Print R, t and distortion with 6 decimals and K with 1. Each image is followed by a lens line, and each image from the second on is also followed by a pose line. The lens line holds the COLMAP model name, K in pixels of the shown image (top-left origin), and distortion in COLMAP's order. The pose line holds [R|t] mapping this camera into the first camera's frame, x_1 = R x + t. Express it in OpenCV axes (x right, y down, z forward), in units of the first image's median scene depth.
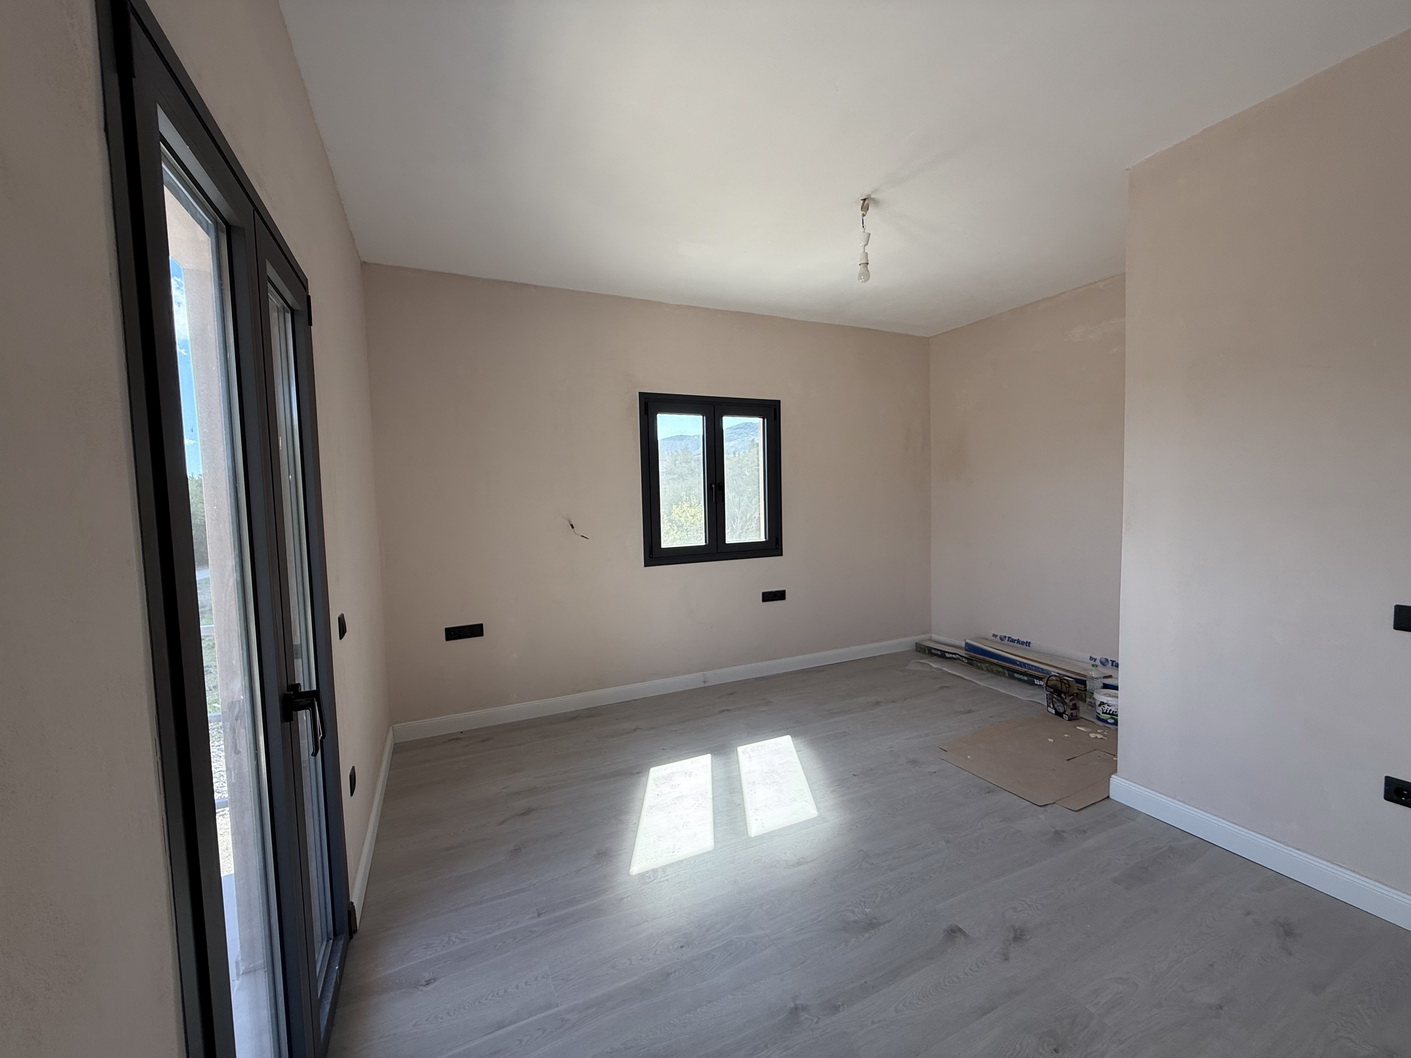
lens RADIAL K [[562.2, 0, 702.8], [0, 562.2, 531.3], [0, 0, 1]] dist [-0.000161, 0.000354]
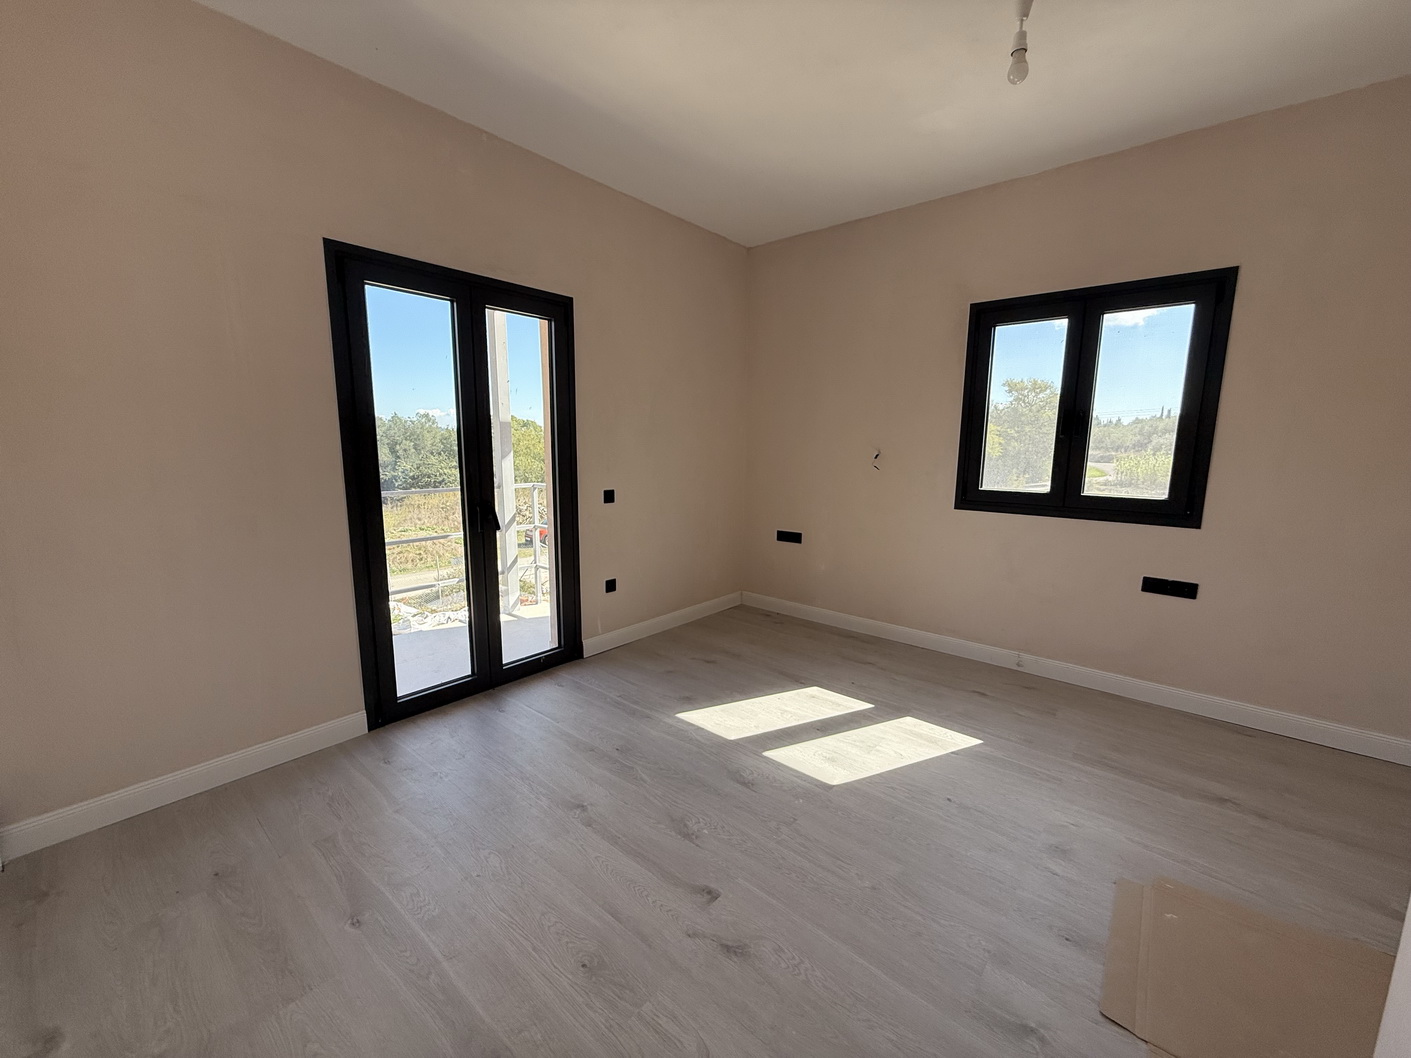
lens RADIAL K [[567.9, 0, 706.8], [0, 567.9, 525.4], [0, 0, 1]] dist [0.000533, 0.000081]
pose [[0.405287, 0.160269, -0.900031, 0.575015], [-0.076771, 0.987002, 0.141186, -0.007455], [0.910960, 0.011876, 0.412323, 0.292996]]
